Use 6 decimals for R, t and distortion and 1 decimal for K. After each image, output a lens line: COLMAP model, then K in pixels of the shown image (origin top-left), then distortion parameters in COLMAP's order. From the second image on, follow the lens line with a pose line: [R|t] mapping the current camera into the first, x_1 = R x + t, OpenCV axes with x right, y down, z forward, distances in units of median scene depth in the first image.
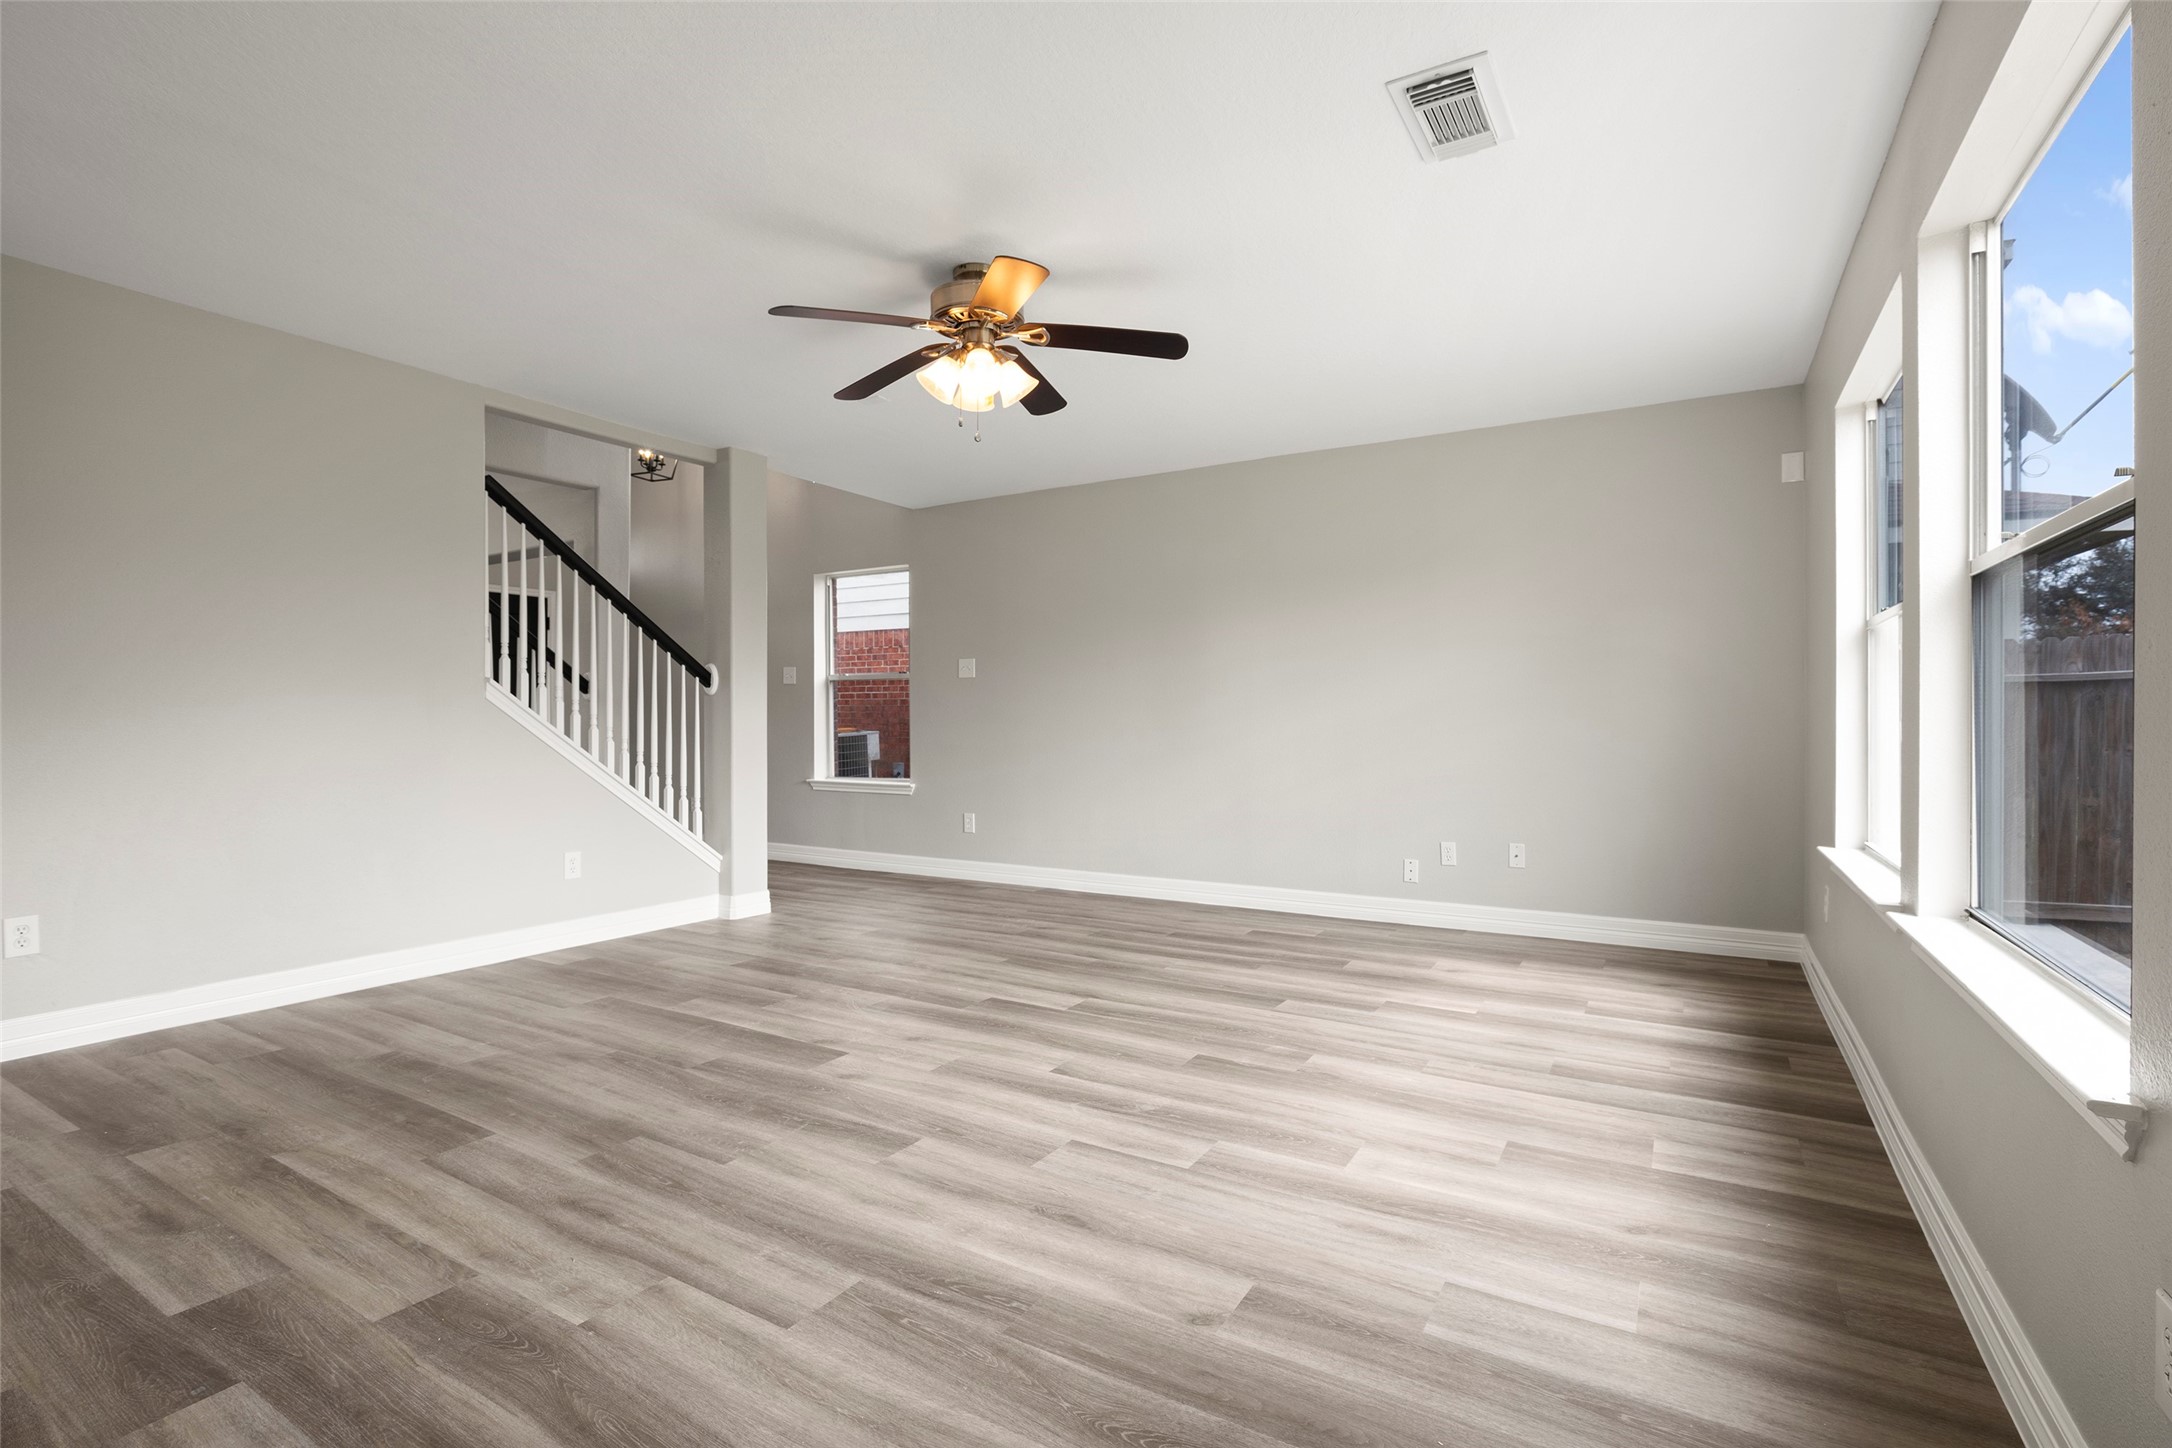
lens RADIAL K [[1002.7, 0, 1089.7], [0, 1002.7, 716.2], [0, 0, 1]] dist [-0.022501, 0.004367]
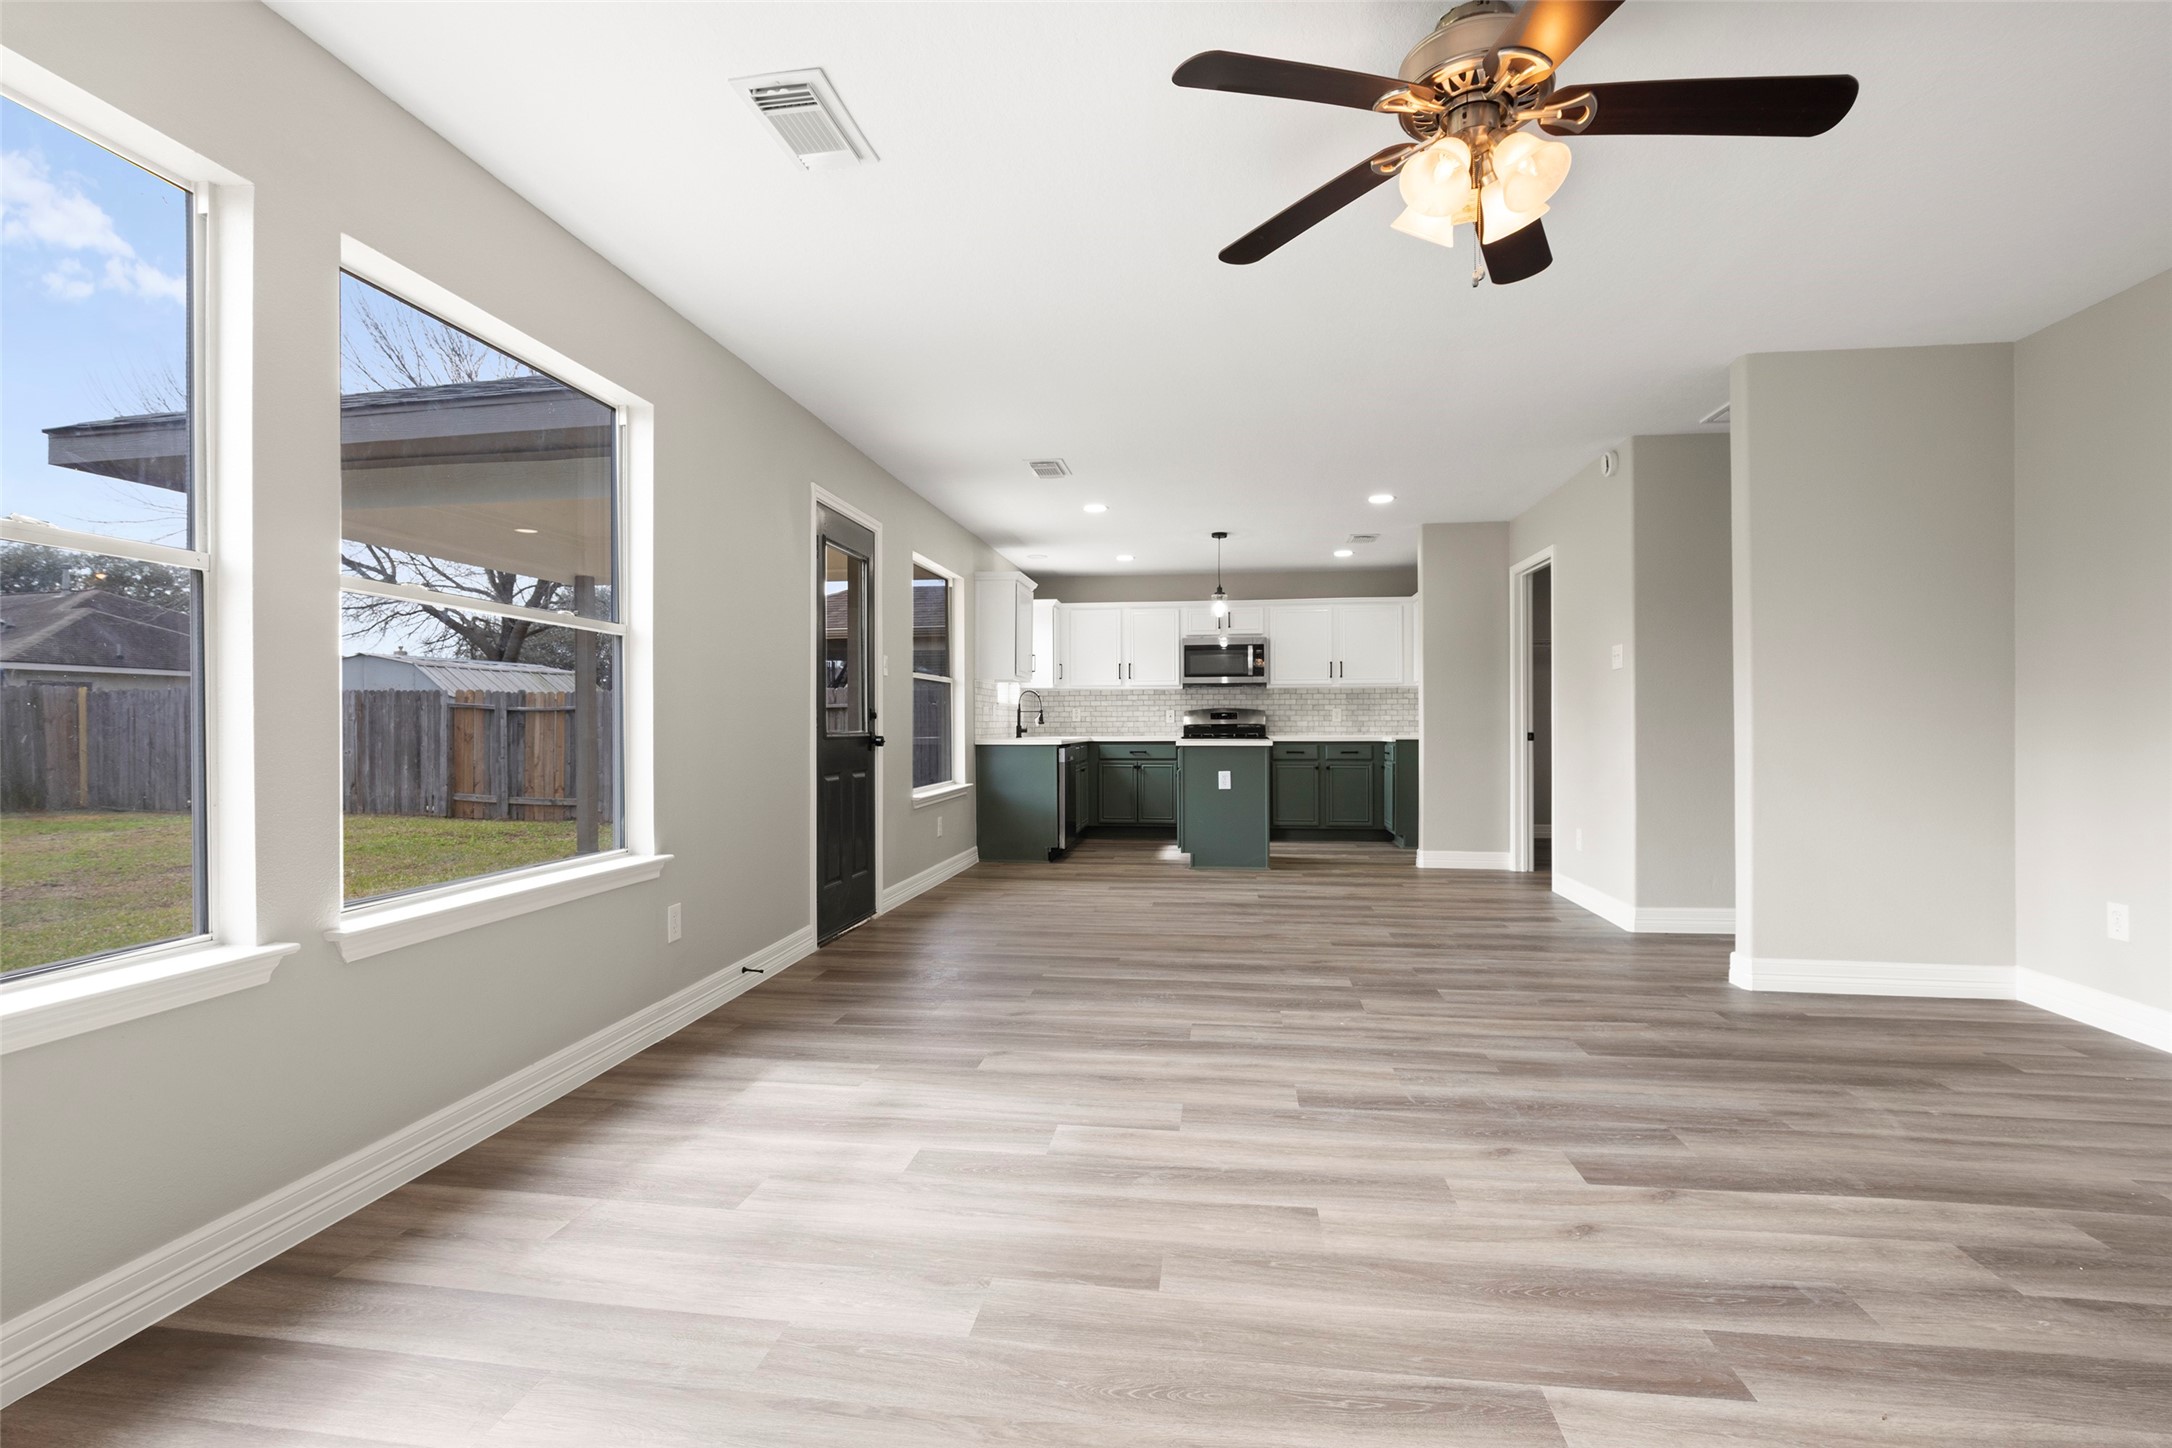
lens RADIAL K [[1002.7, 0, 1074.7], [0, 1002.7, 723.7], [0, 0, 1]] dist [-0.022501, 0.004367]
pose [[-0.925488, 0.002117, -0.378771, 0.387787], [0.003153, 0.999993, -0.002115, 0.003757], [0.378763, -0.003152, -0.925488, 1.572325]]
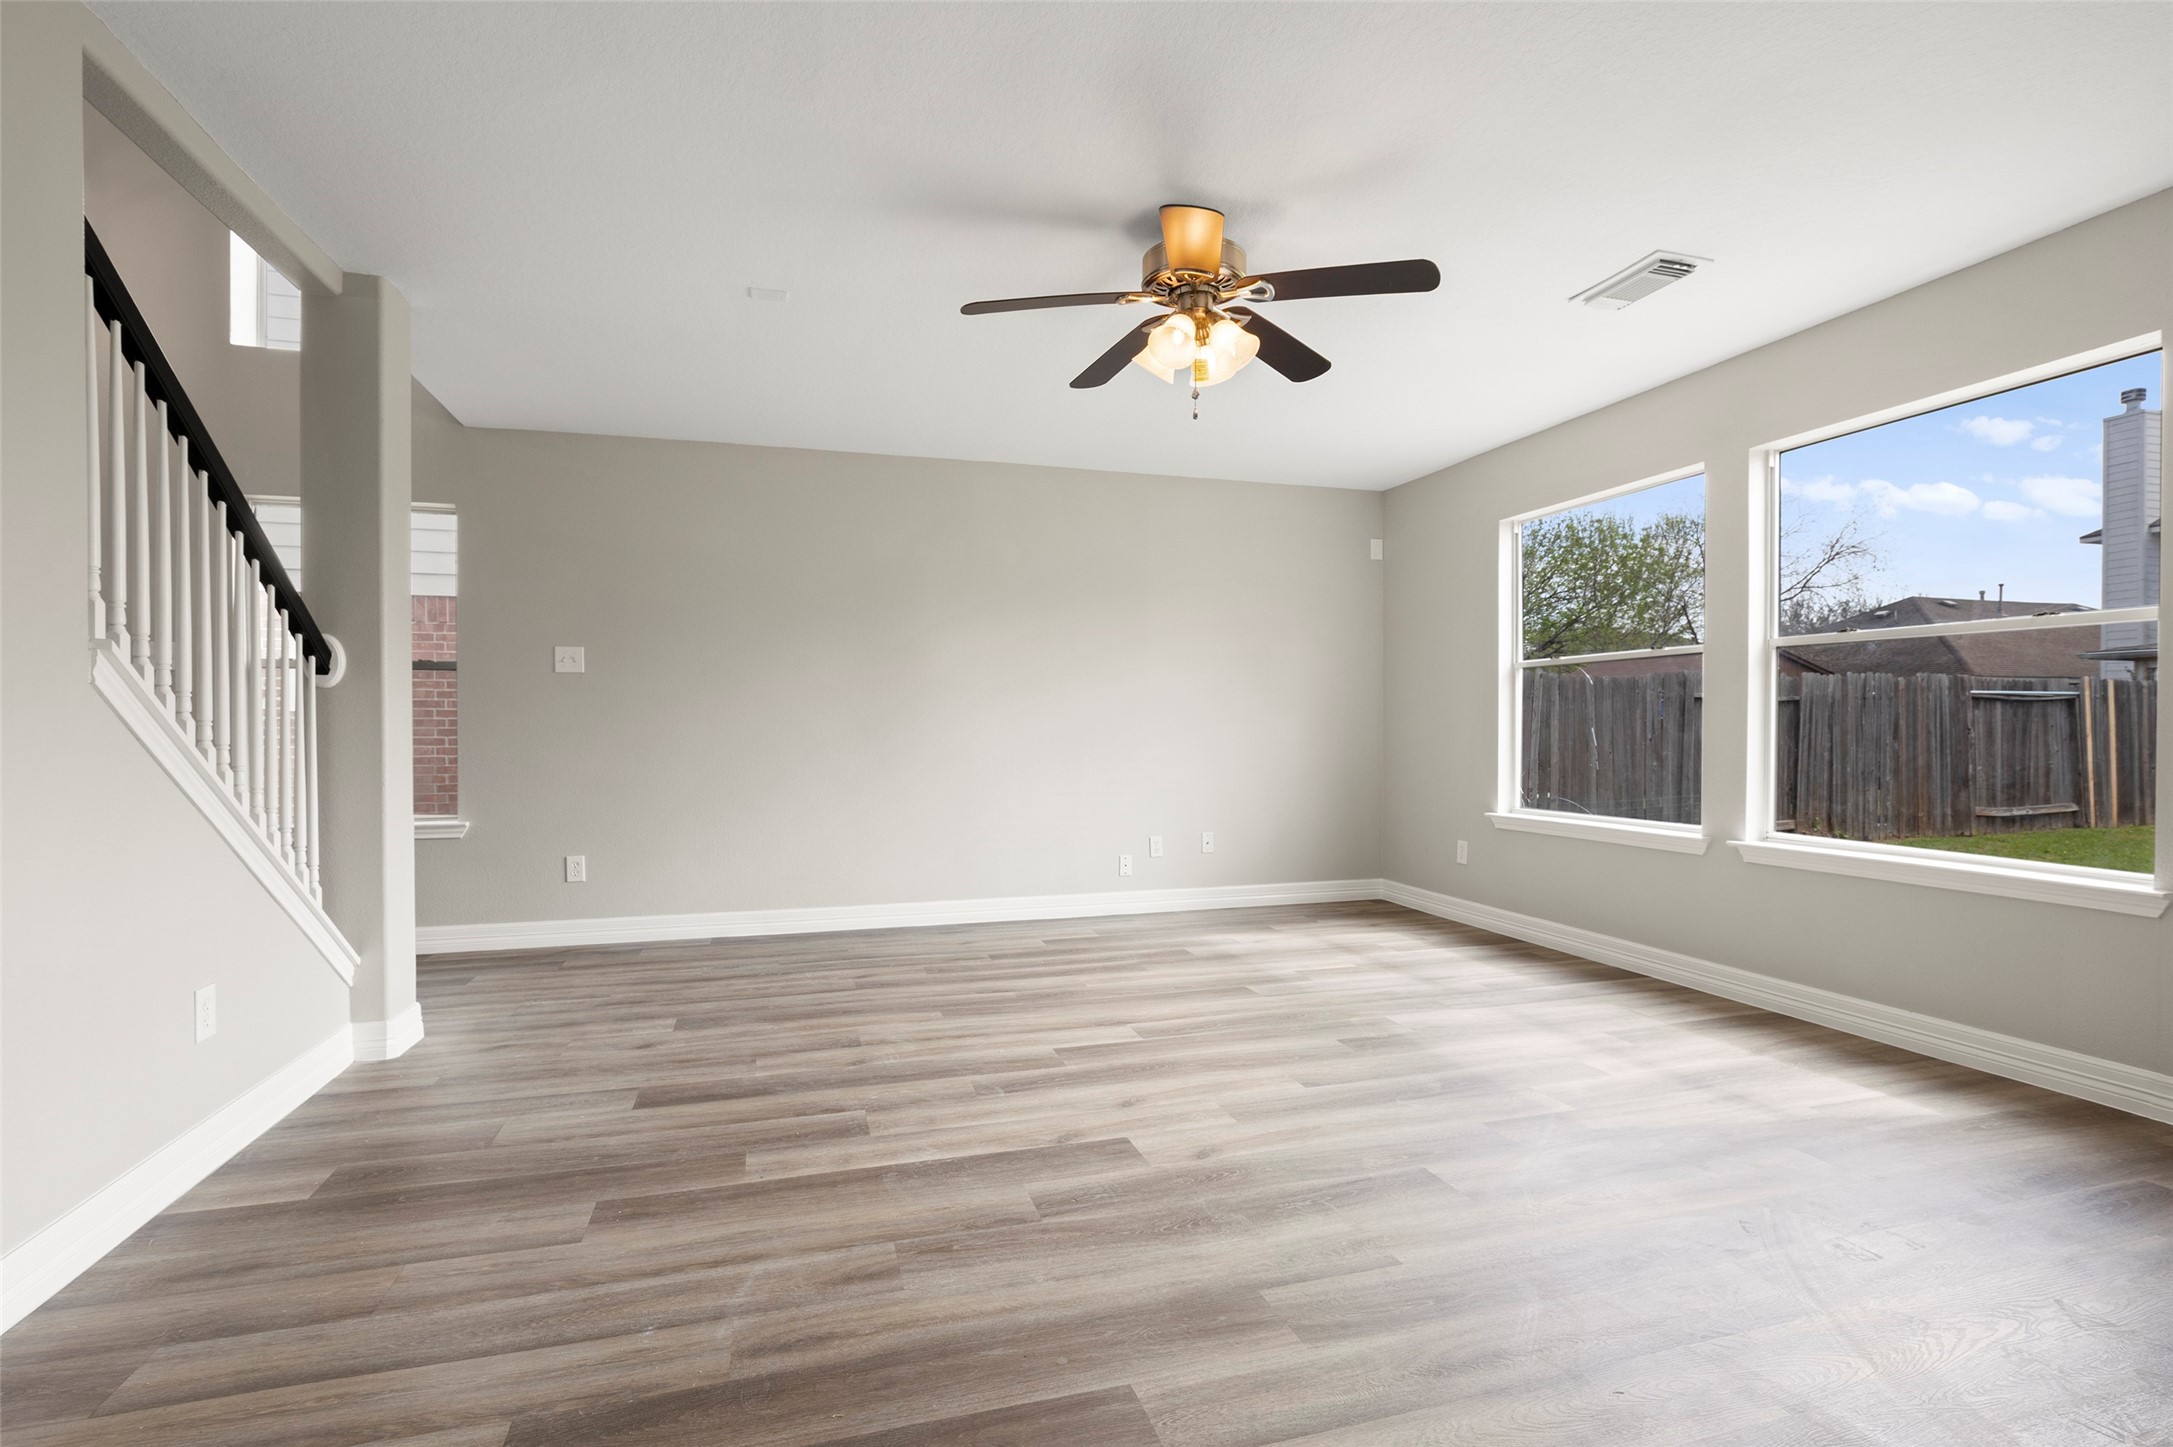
lens RADIAL K [[1003.1, 0, 1082.0], [0, 1003.1, 734.3], [0, 0, 1]] dist [-0.022501, 0.004367]
pose [[0.676623, -0.005813, 0.736307, -0.891161], [-0.001193, 0.999959, 0.008990, 0.000306], [-0.736329, -0.006962, 0.676588, 0.489937]]
